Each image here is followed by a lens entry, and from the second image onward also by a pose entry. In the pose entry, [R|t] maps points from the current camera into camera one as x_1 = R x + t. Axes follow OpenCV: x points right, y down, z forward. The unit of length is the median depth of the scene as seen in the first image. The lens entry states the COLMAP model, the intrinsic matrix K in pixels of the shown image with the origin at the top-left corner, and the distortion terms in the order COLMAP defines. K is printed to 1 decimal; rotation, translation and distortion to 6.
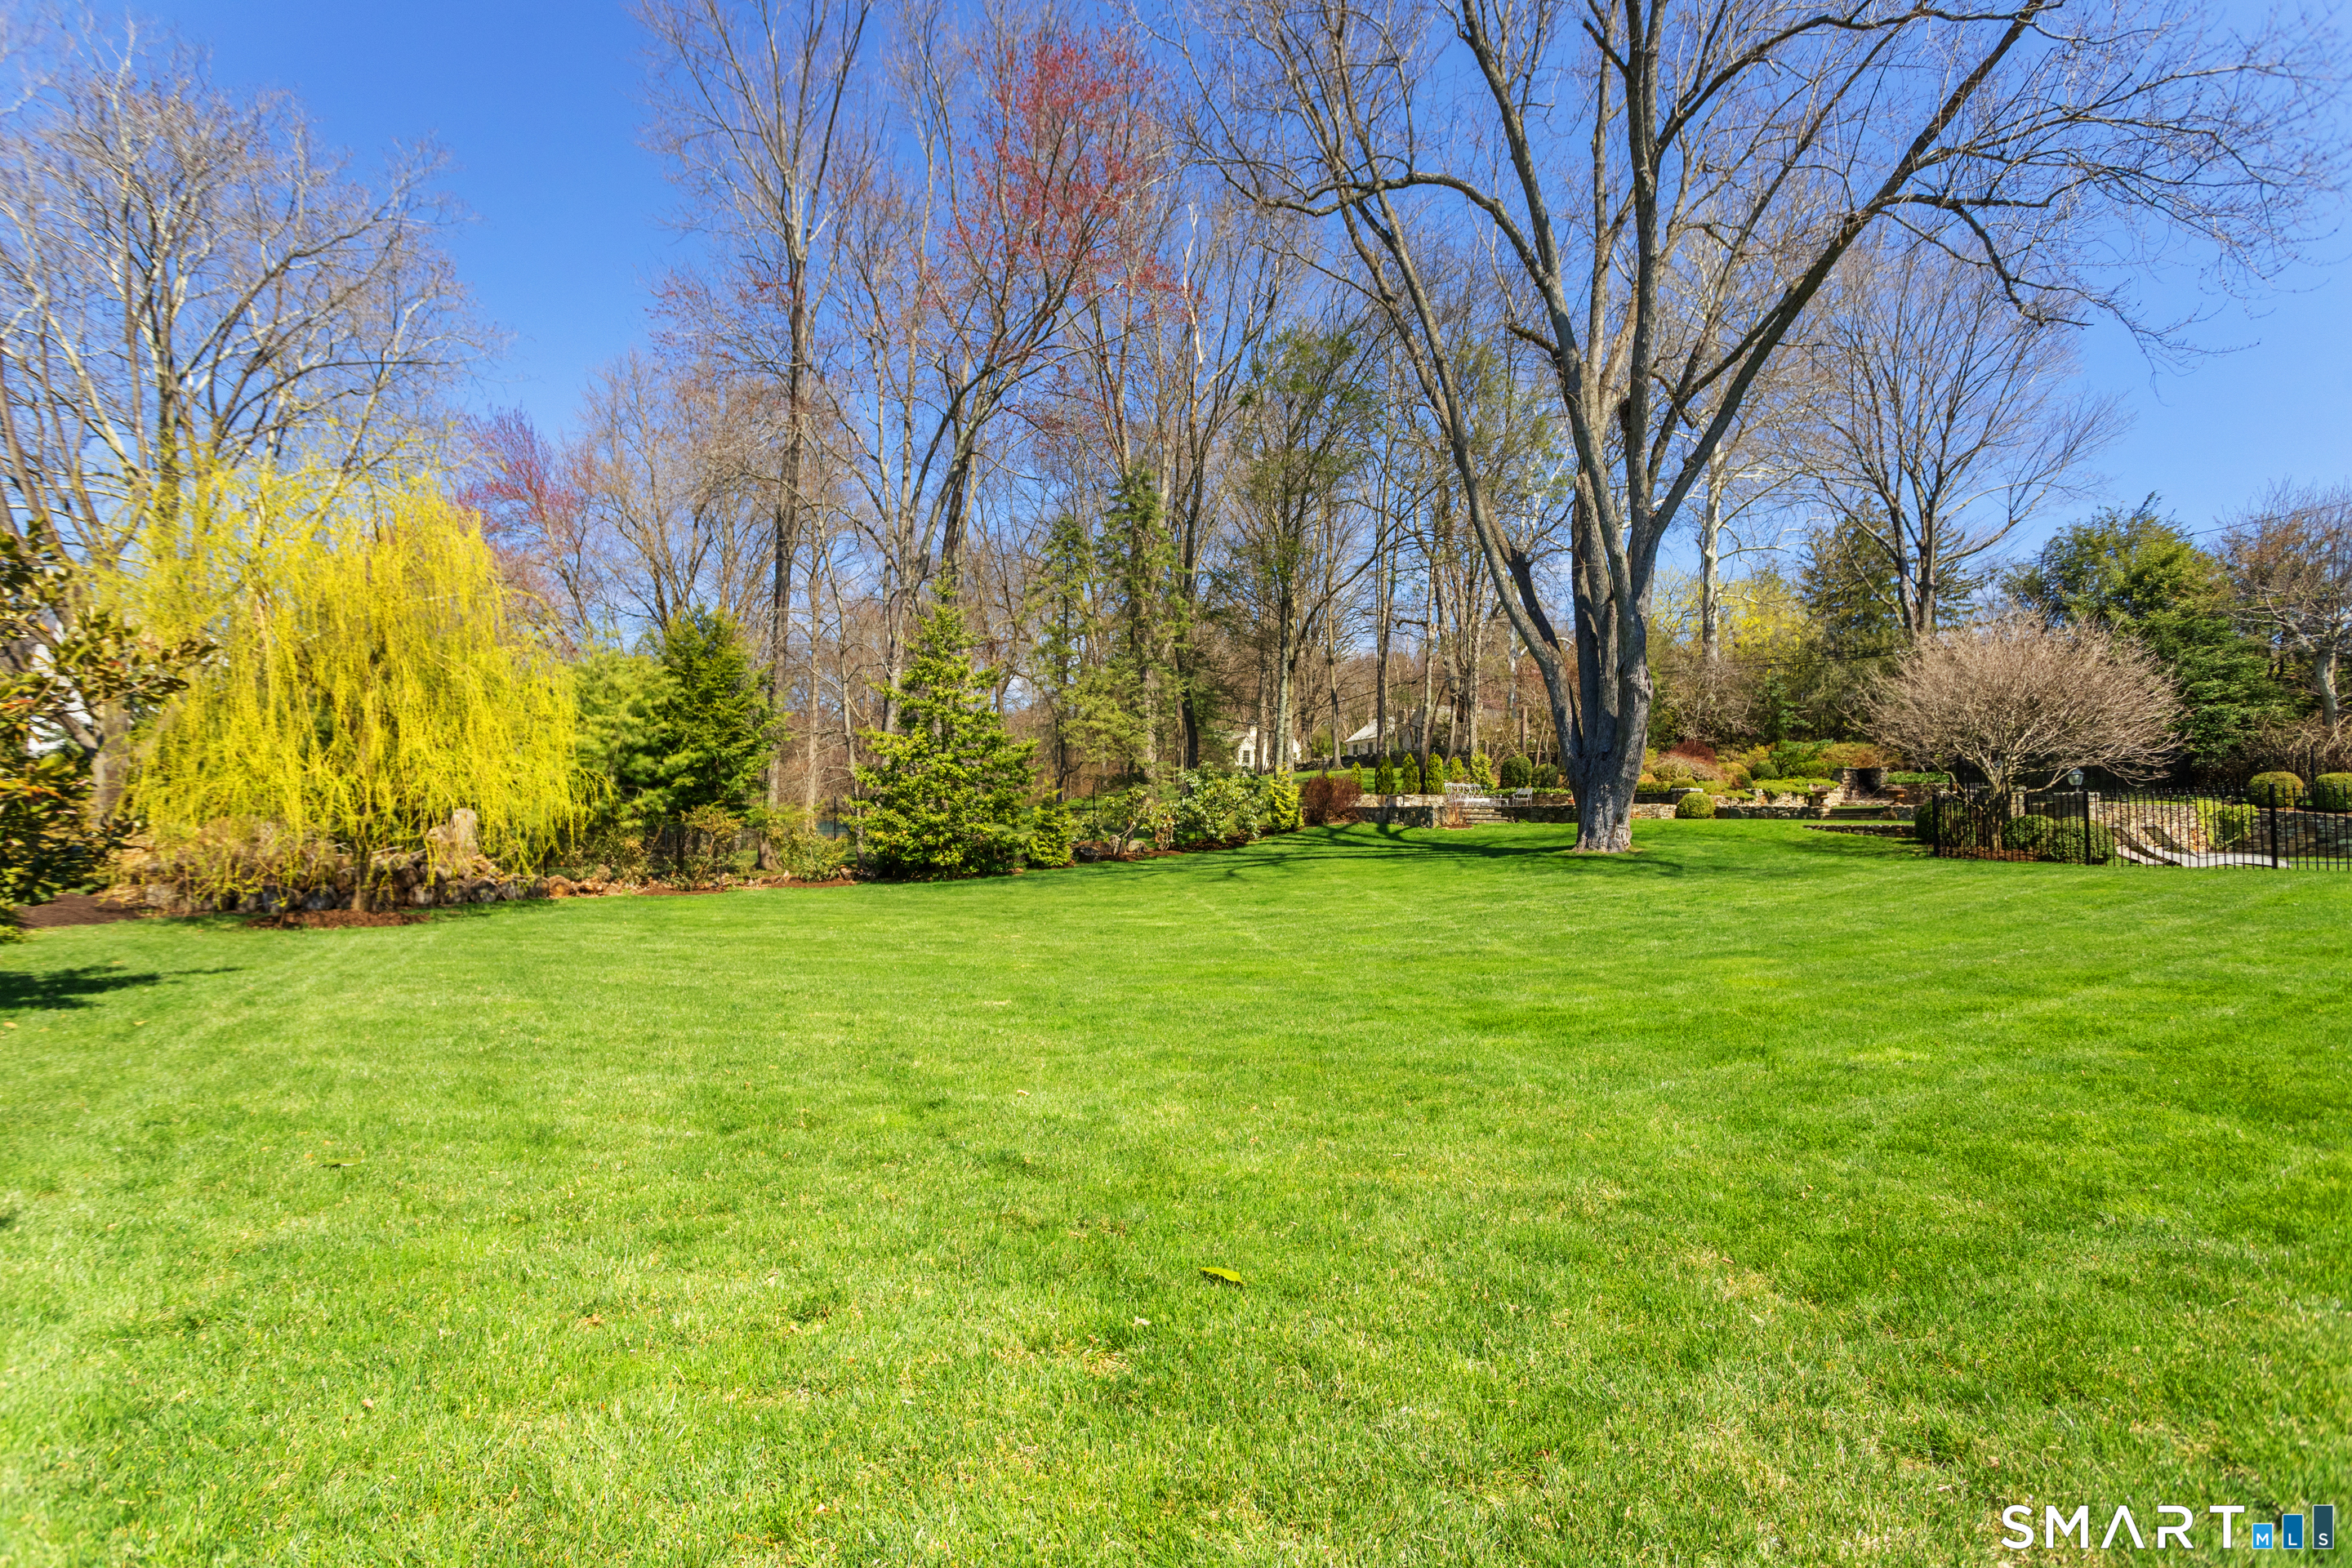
lens RADIAL K [[1112.8, 0, 1176.0], [0, 1112.8, 784.0], [0, 0, 1]] dist [0.002925, -0.000262]
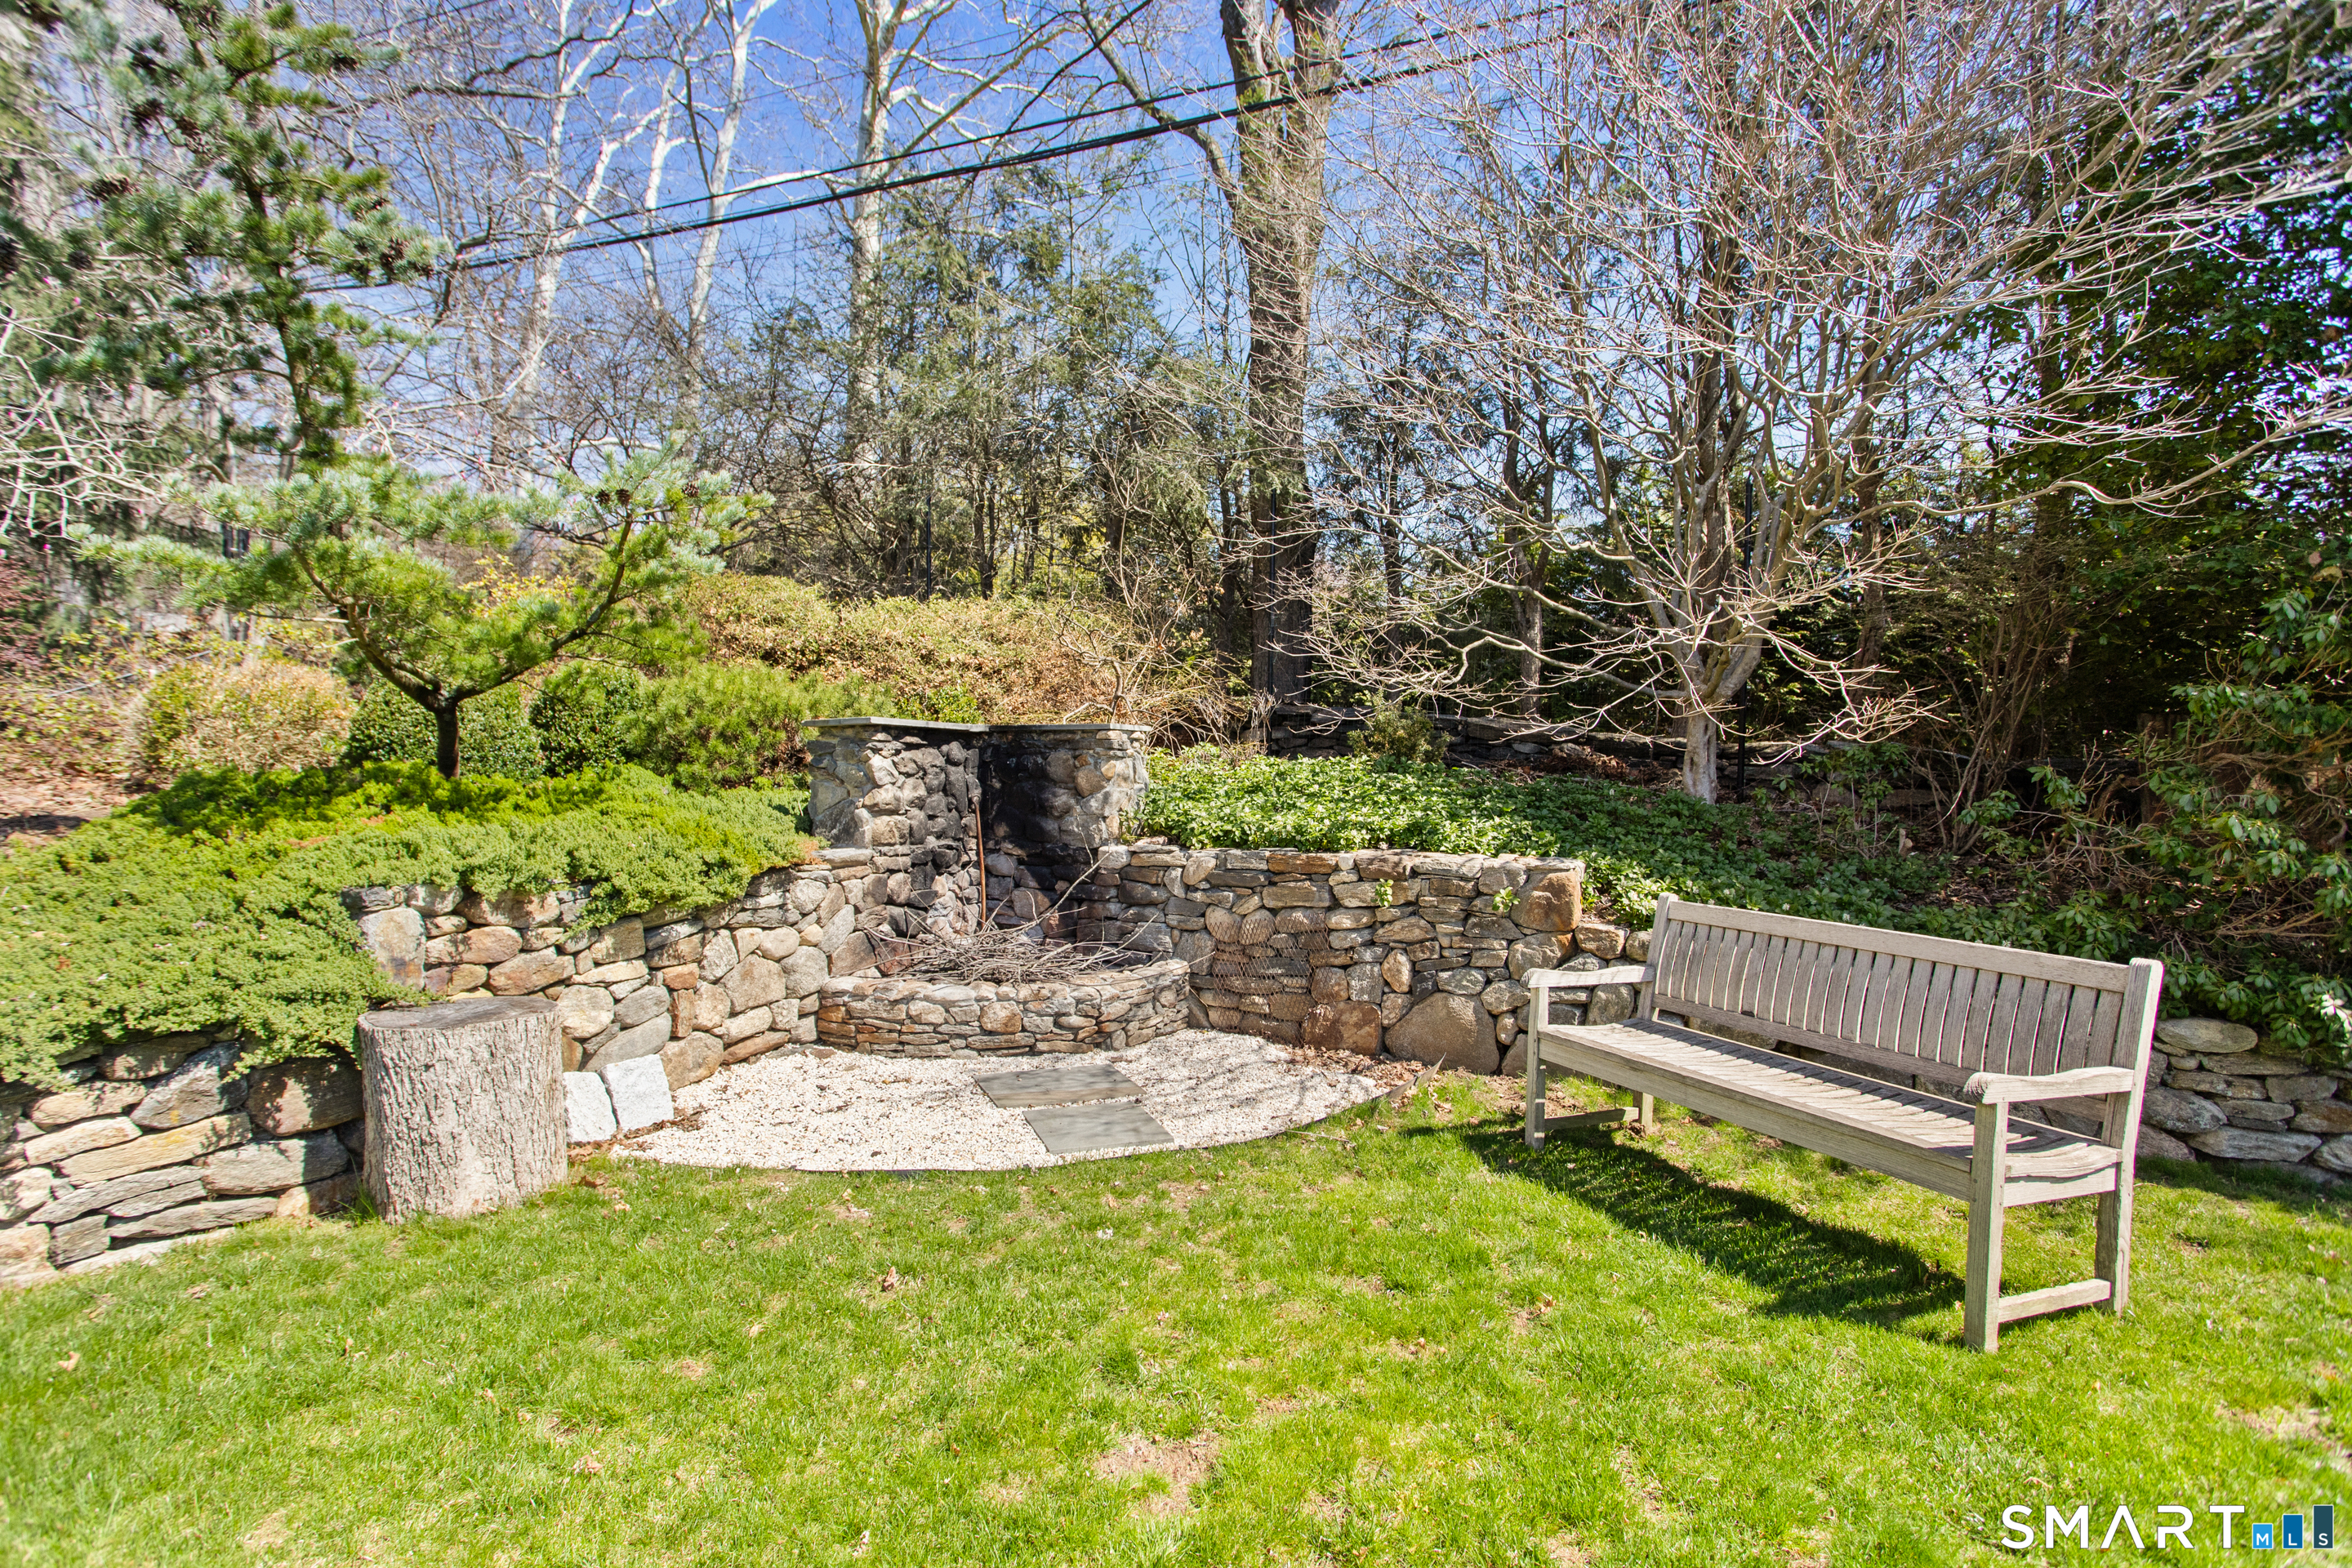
lens RADIAL K [[1112.8, 0, 1176.0], [0, 1112.8, 784.0], [0, 0, 1]] dist [0.002925, -0.000262]
pose [[0.851098, -0.005864, 0.524975, 0.559855], [-0.023206, 0.998540, 0.048776, -0.014536], [-0.524494, -0.053695, 0.849719, 0.864899]]
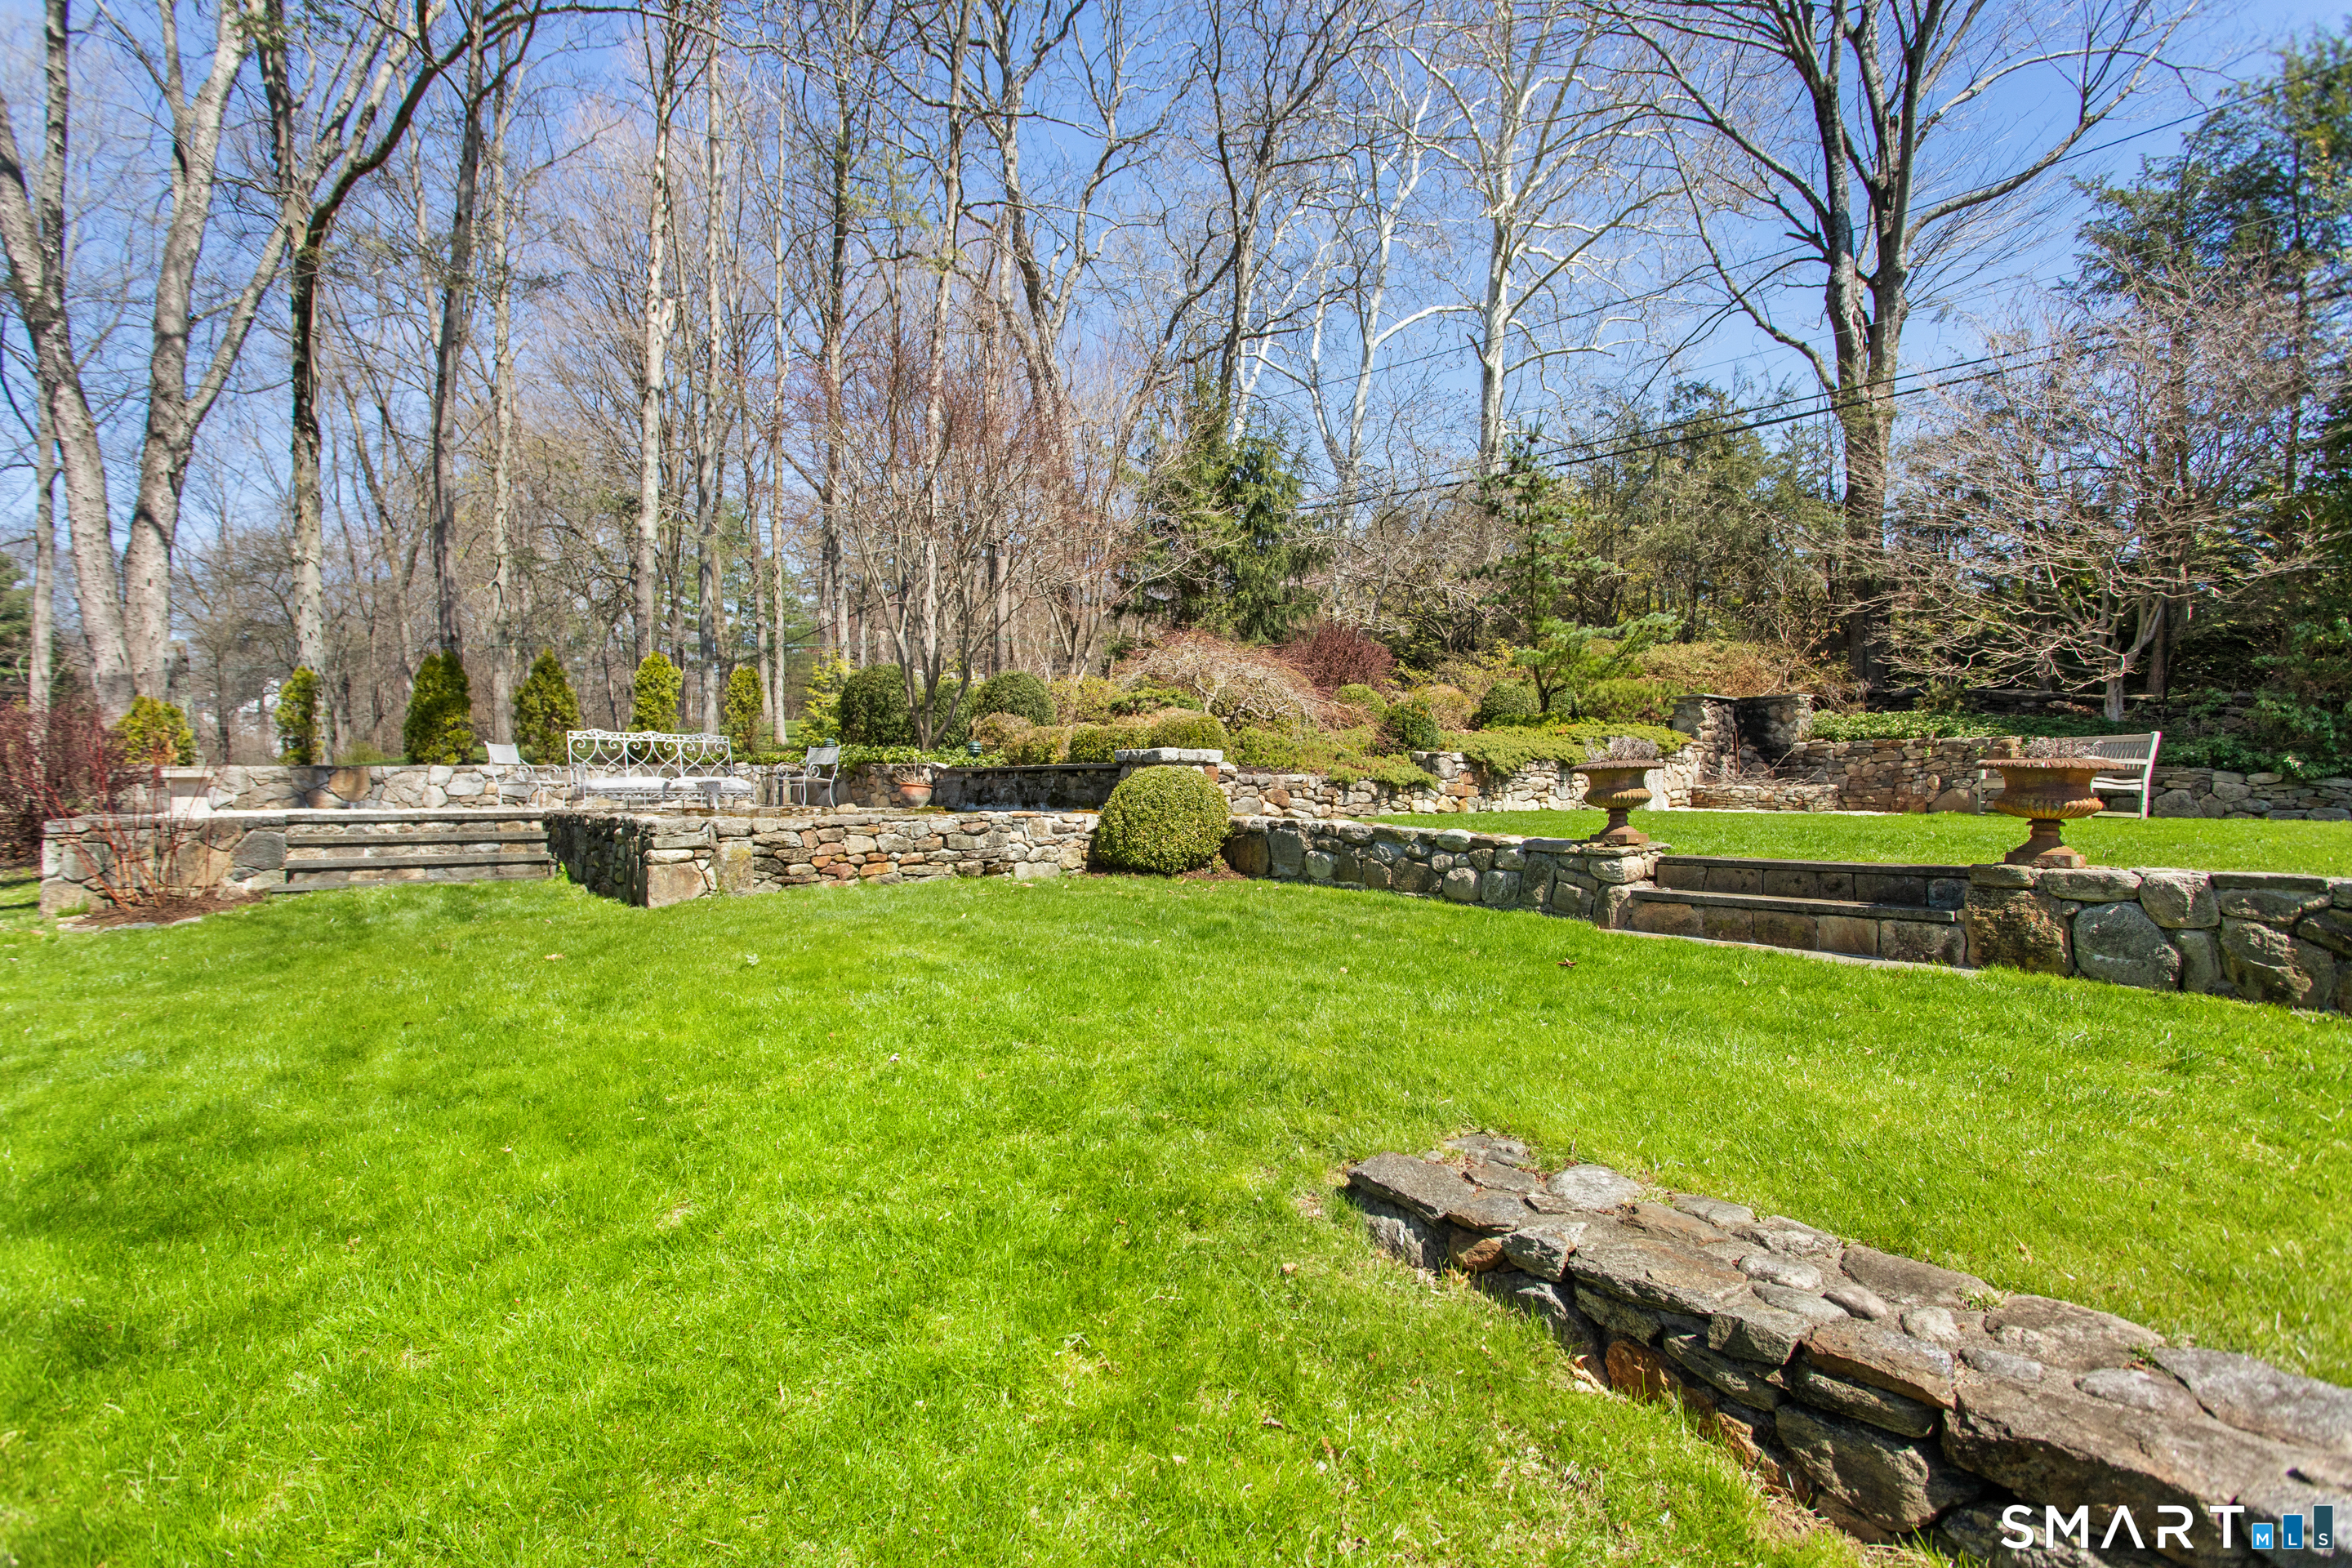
lens RADIAL K [[1112.8, 0, 1176.0], [0, 1112.8, 784.0], [0, 0, 1]] dist [0.002925, -0.000262]
pose [[0.994204, -0.001953, 0.107497, 0.386718], [-0.001918, 0.999354, 0.035891, 0.001763], [-0.107498, -0.035890, 0.993557, 0.651499]]
